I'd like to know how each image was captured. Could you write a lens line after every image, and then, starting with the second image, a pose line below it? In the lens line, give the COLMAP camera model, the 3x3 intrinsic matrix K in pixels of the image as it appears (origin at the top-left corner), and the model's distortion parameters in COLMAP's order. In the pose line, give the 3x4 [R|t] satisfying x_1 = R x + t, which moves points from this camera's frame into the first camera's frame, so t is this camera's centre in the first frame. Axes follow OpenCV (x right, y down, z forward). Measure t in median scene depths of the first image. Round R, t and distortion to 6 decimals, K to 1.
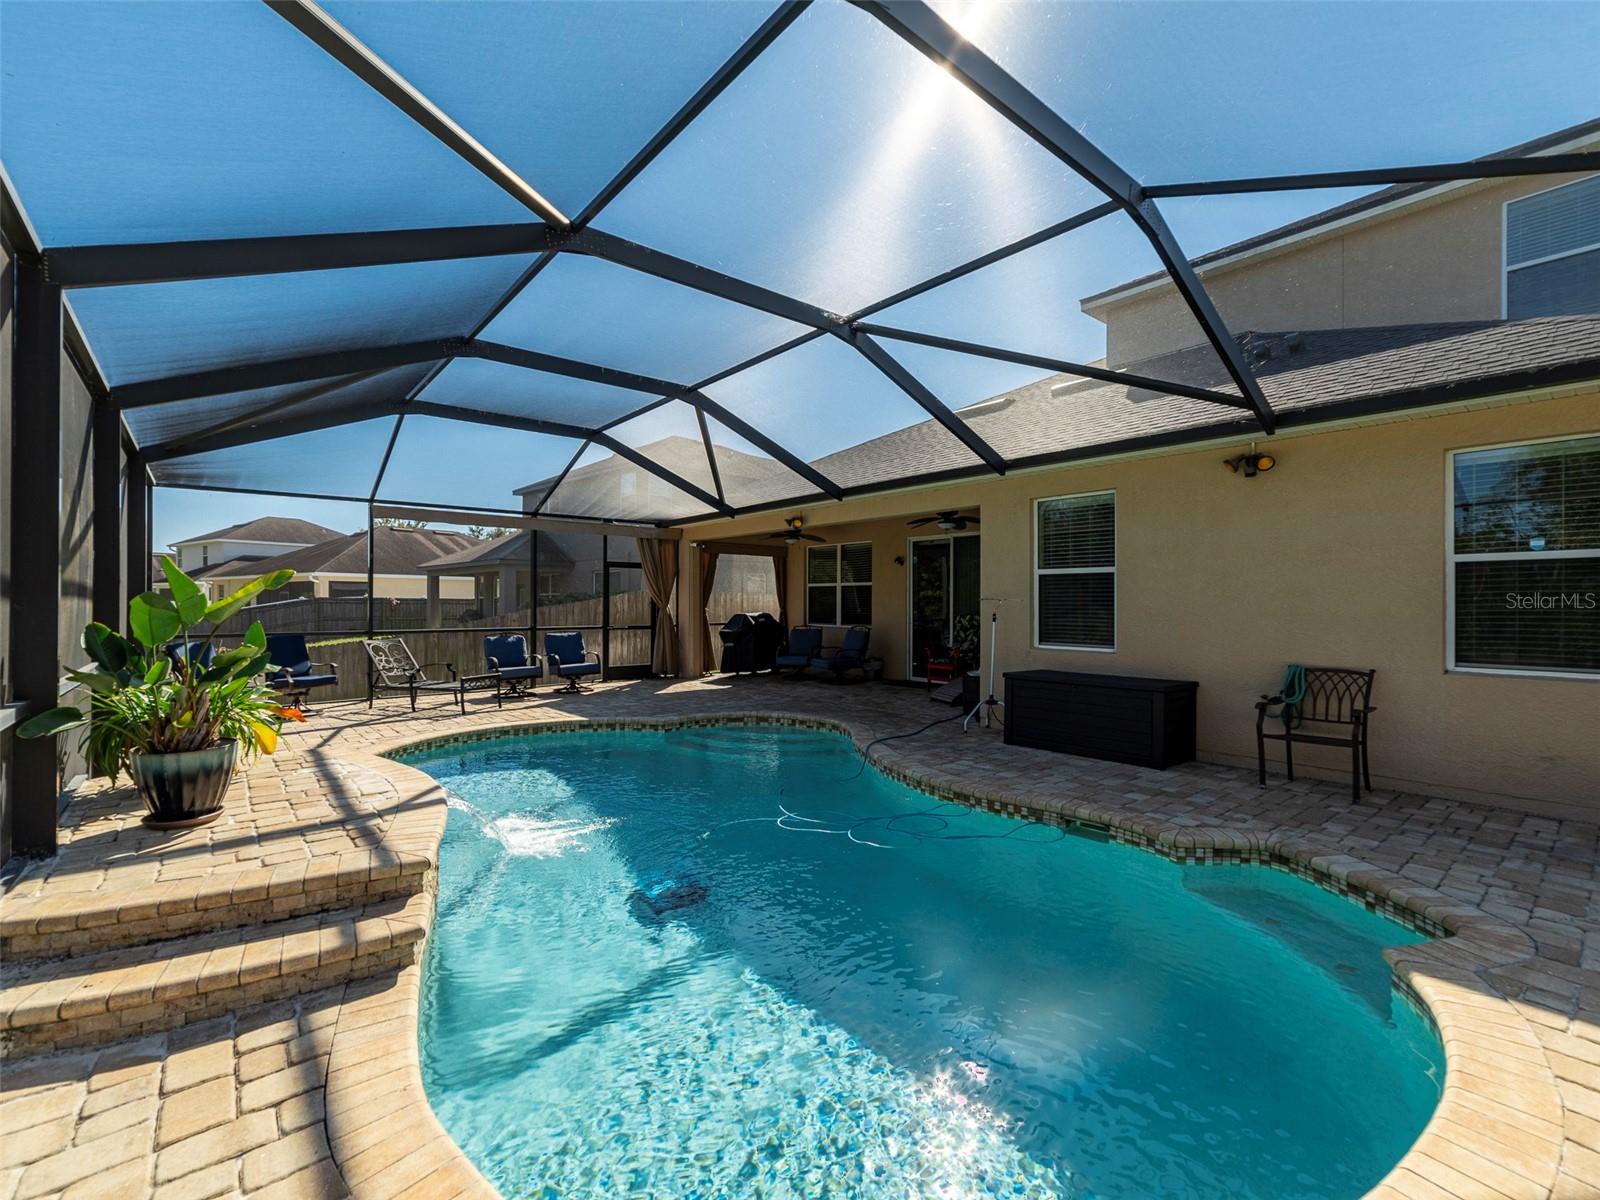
lens RADIAL K [[714.9, 0, 800.0], [0, 714.9, 600.0], [0, 0, 1]] dist [-0.030552, -0.000170]
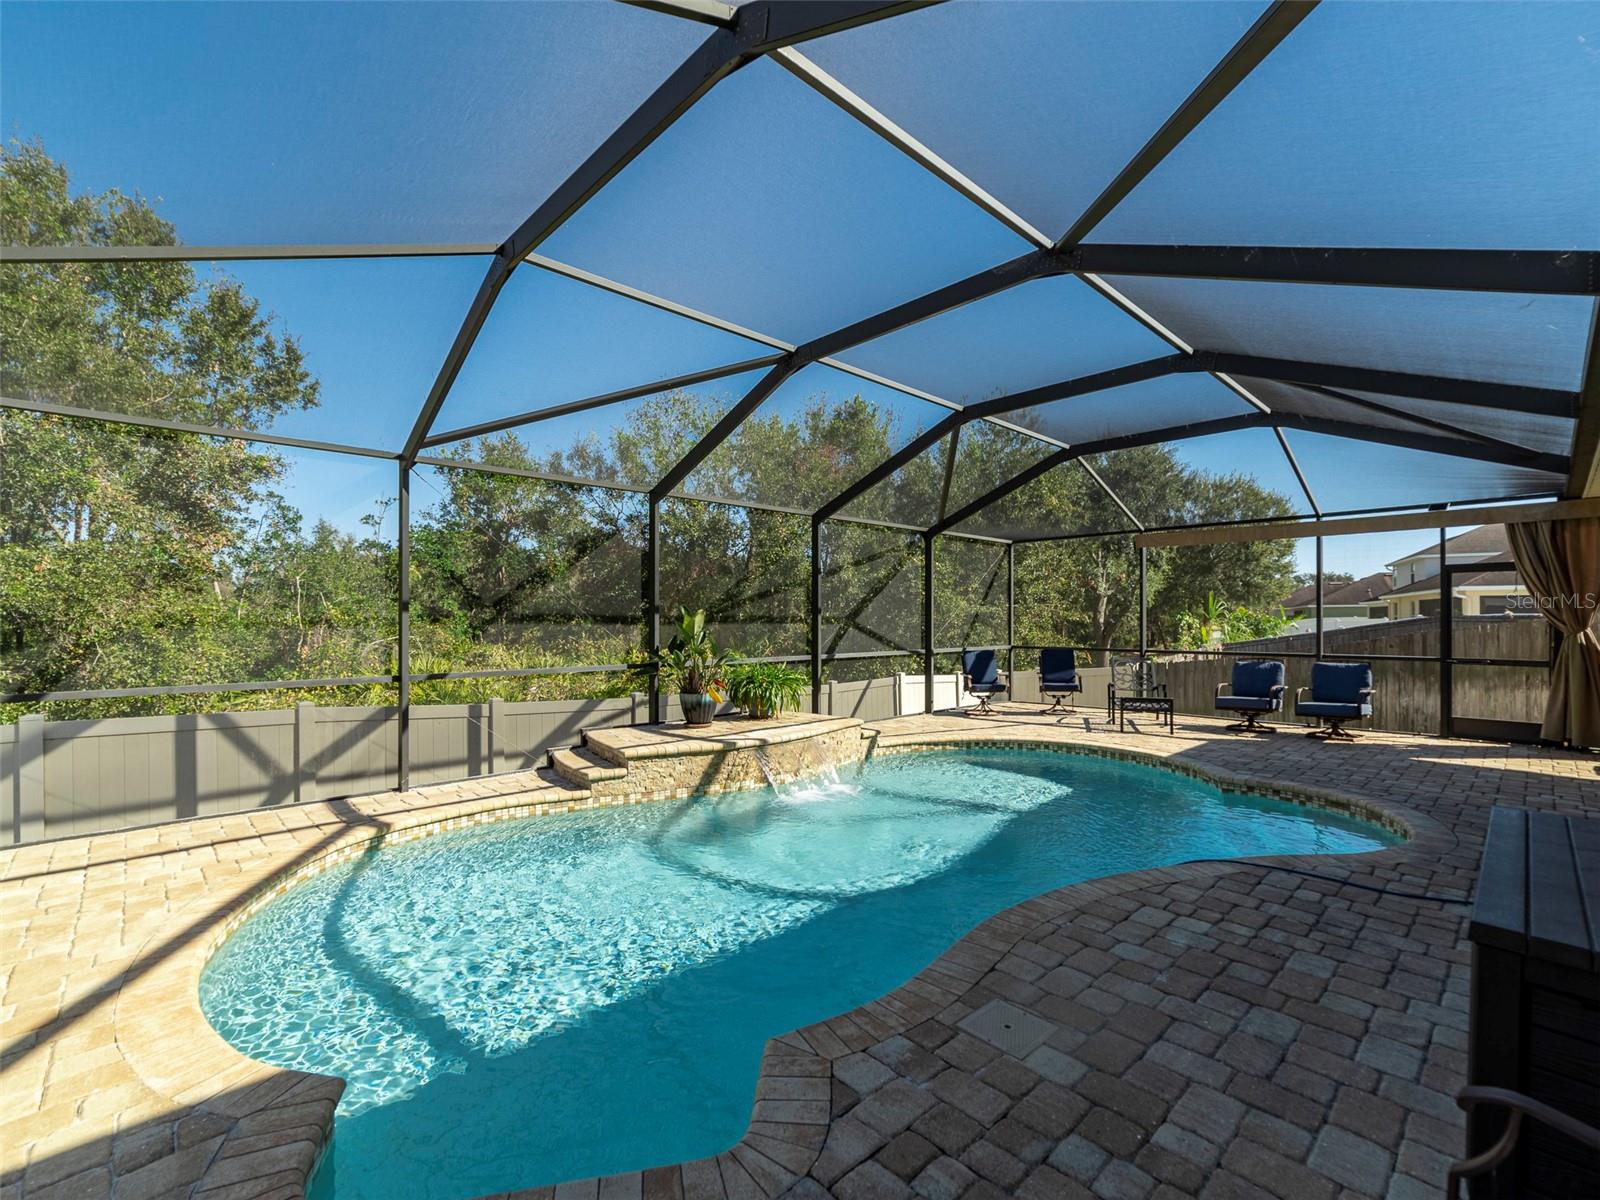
lens RADIAL K [[714.9, 0, 800.0], [0, 714.9, 600.0], [0, 0, 1]] dist [-0.030552, -0.000170]
pose [[0.062998, -0.026349, -0.997666, 0.502382], [0.001693, 0.999653, -0.026295, -0.004724], [0.998012, -0.000033, 0.063020, 0.440973]]
